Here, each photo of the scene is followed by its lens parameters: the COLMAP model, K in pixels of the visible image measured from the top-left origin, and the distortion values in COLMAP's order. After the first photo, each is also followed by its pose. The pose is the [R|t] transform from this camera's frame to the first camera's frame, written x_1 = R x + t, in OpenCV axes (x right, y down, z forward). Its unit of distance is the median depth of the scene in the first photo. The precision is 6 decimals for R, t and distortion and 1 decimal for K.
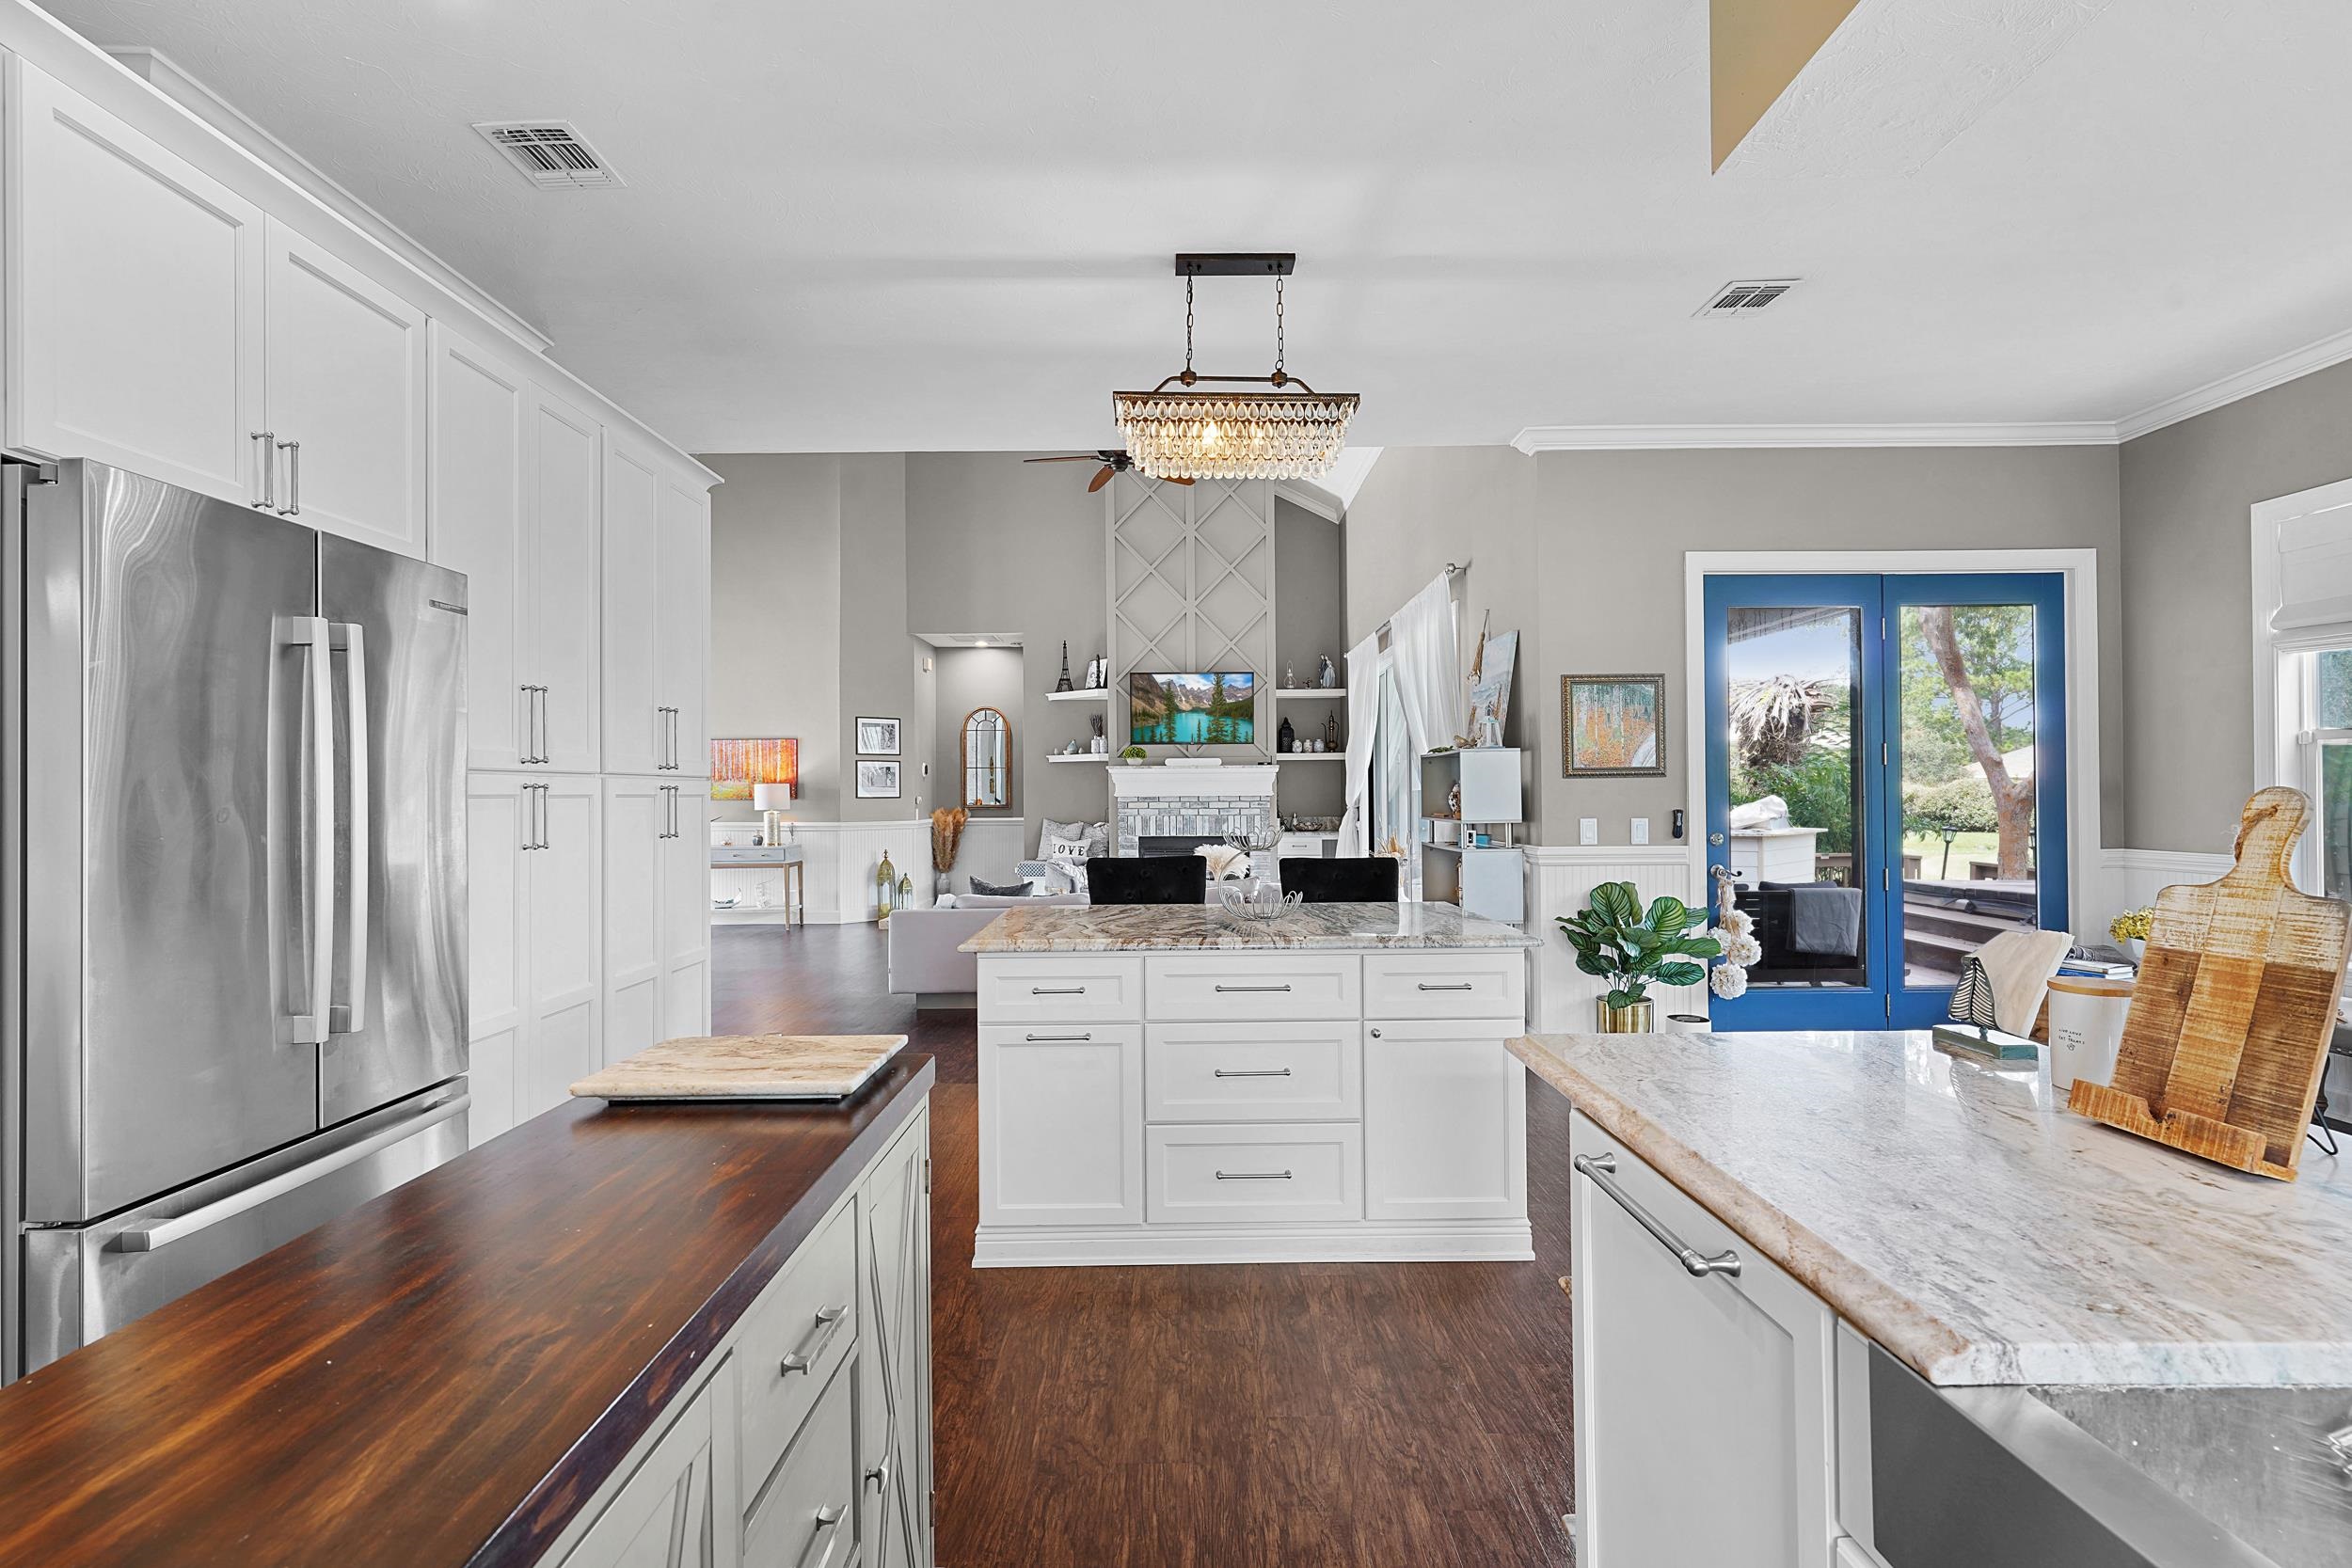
lens RADIAL K [[1131.0, 0, 1176.0], [0, 1131.0, 784.0], [0, 0, 1]] dist [0.000865, 0.000556]
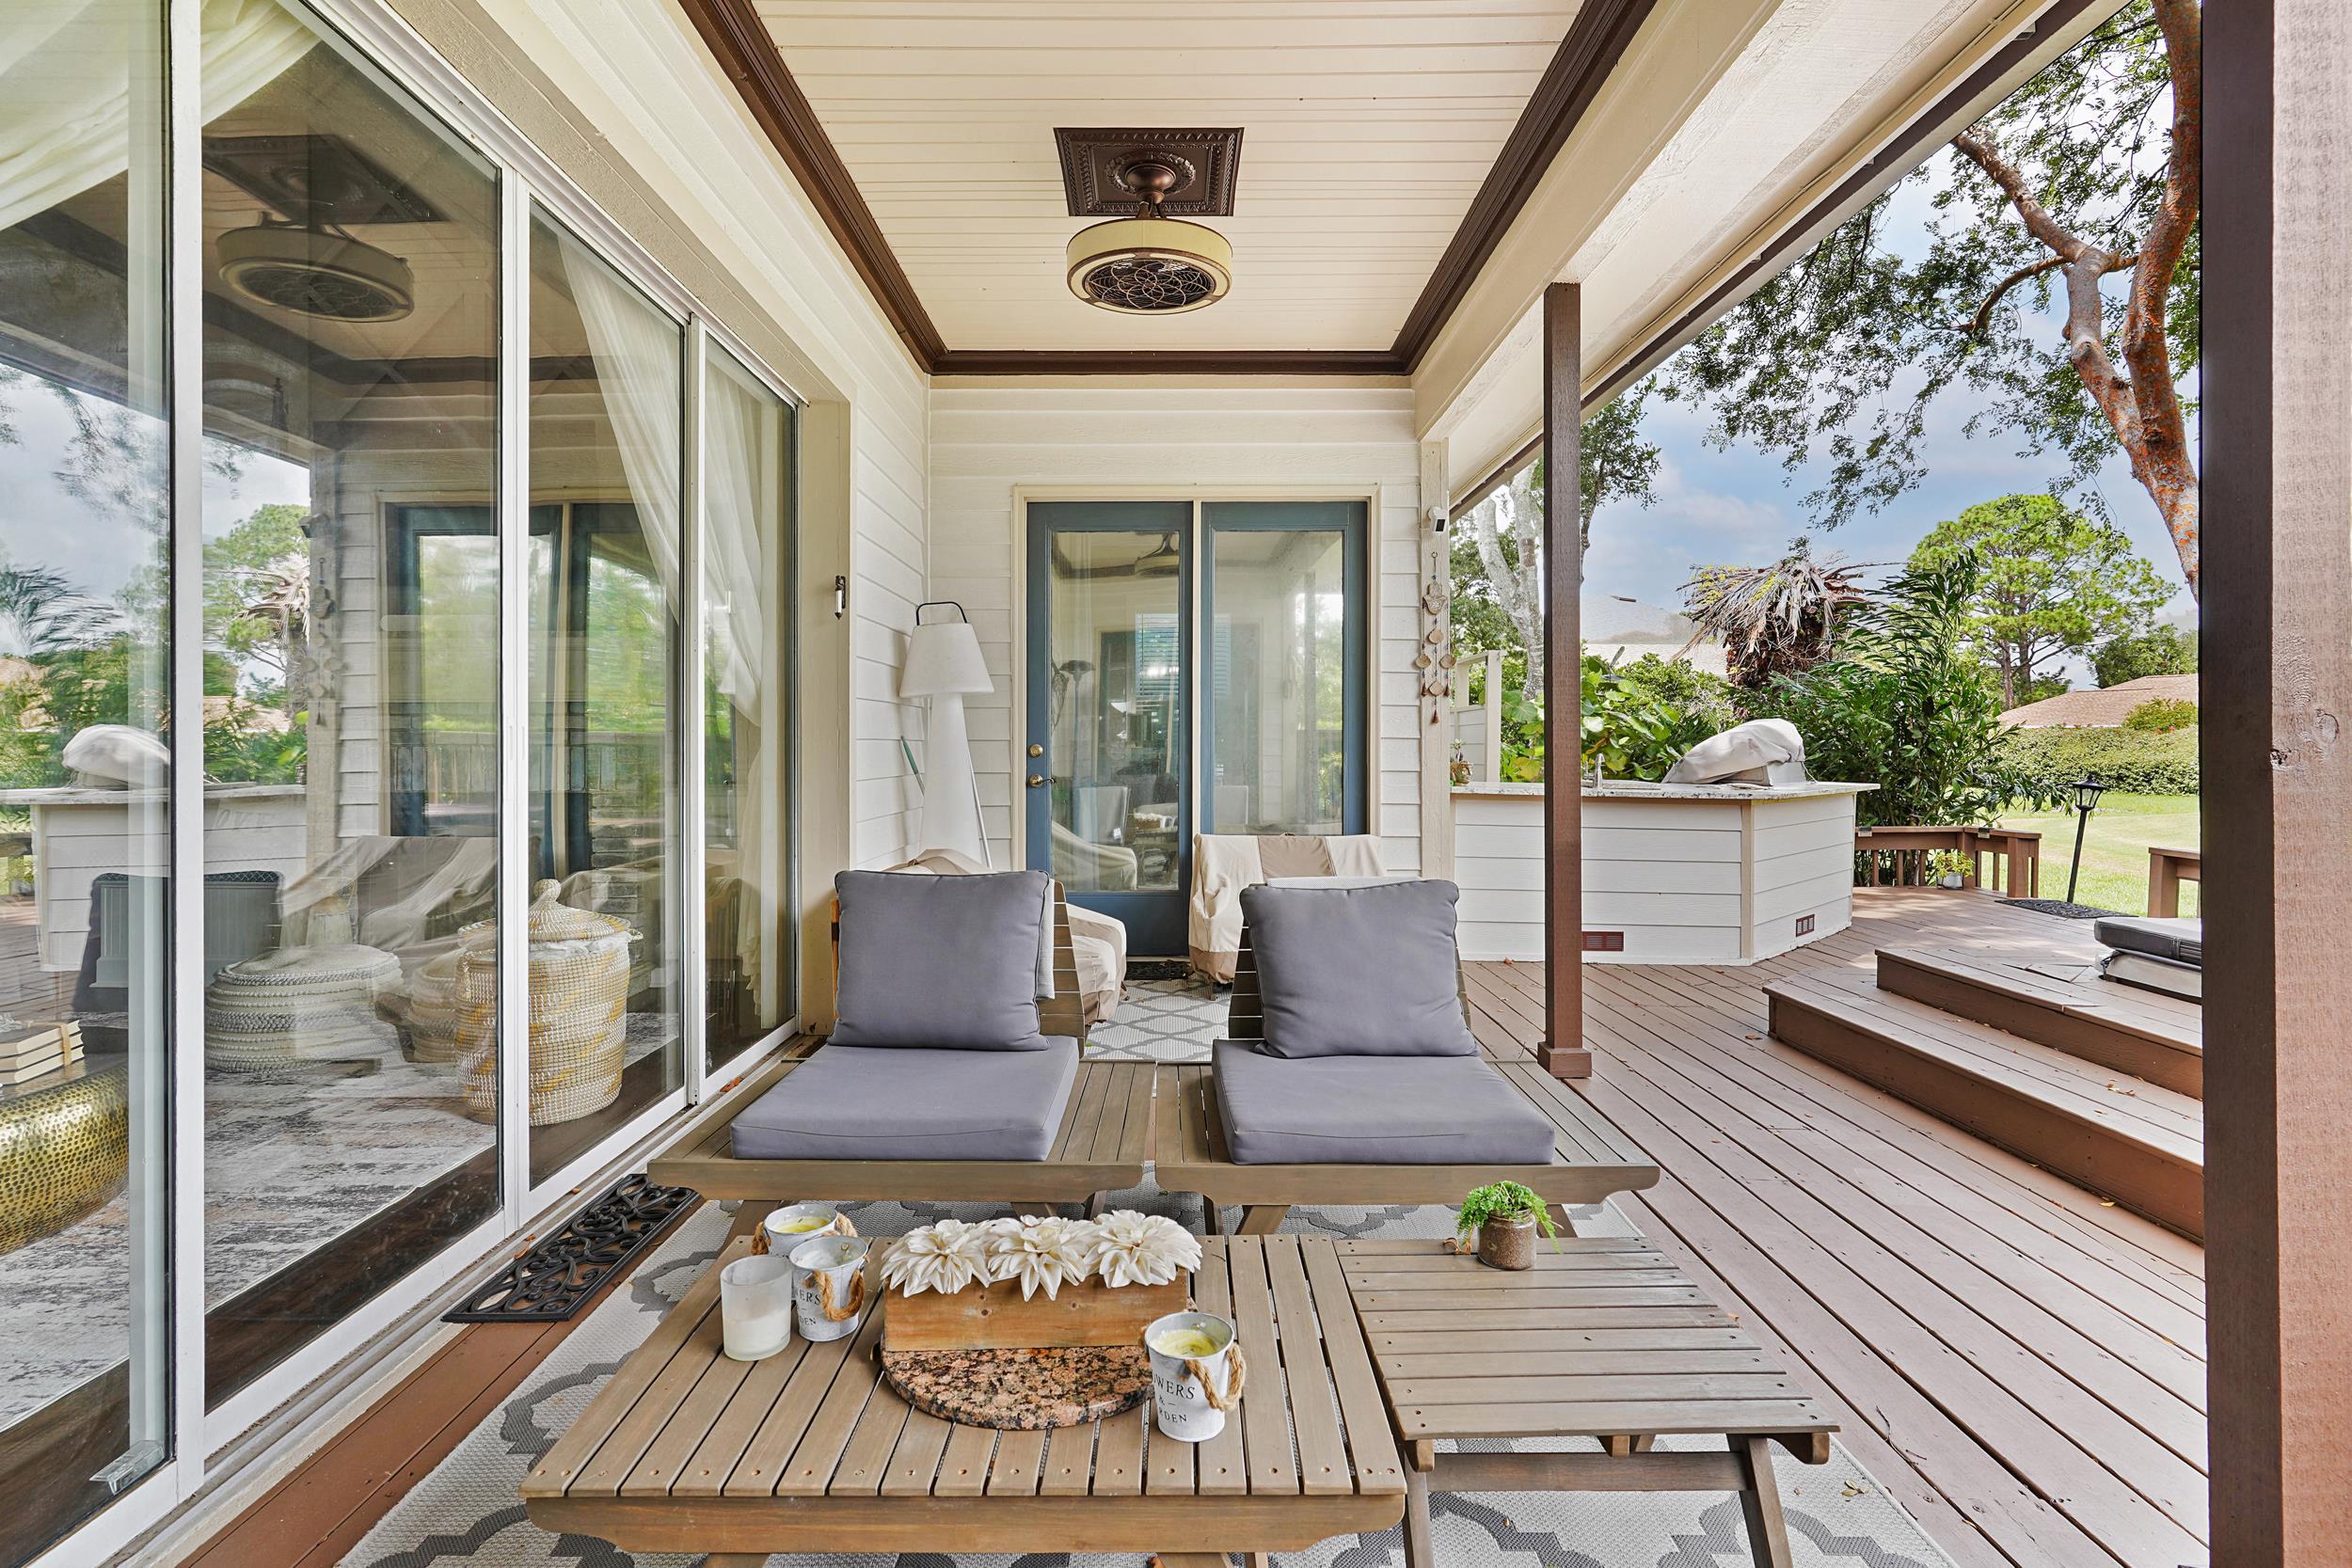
lens RADIAL K [[1131.0, 0, 1176.0], [0, 1131.0, 784.0], [0, 0, 1]] dist [0.000865, 0.000556]
pose [[0.999989, 0.004401, 0.001845, 0.172541], [-0.004467, 0.999282, 0.037623, 0.014957], [-0.001678, -0.037631, 0.999290, 0.330007]]
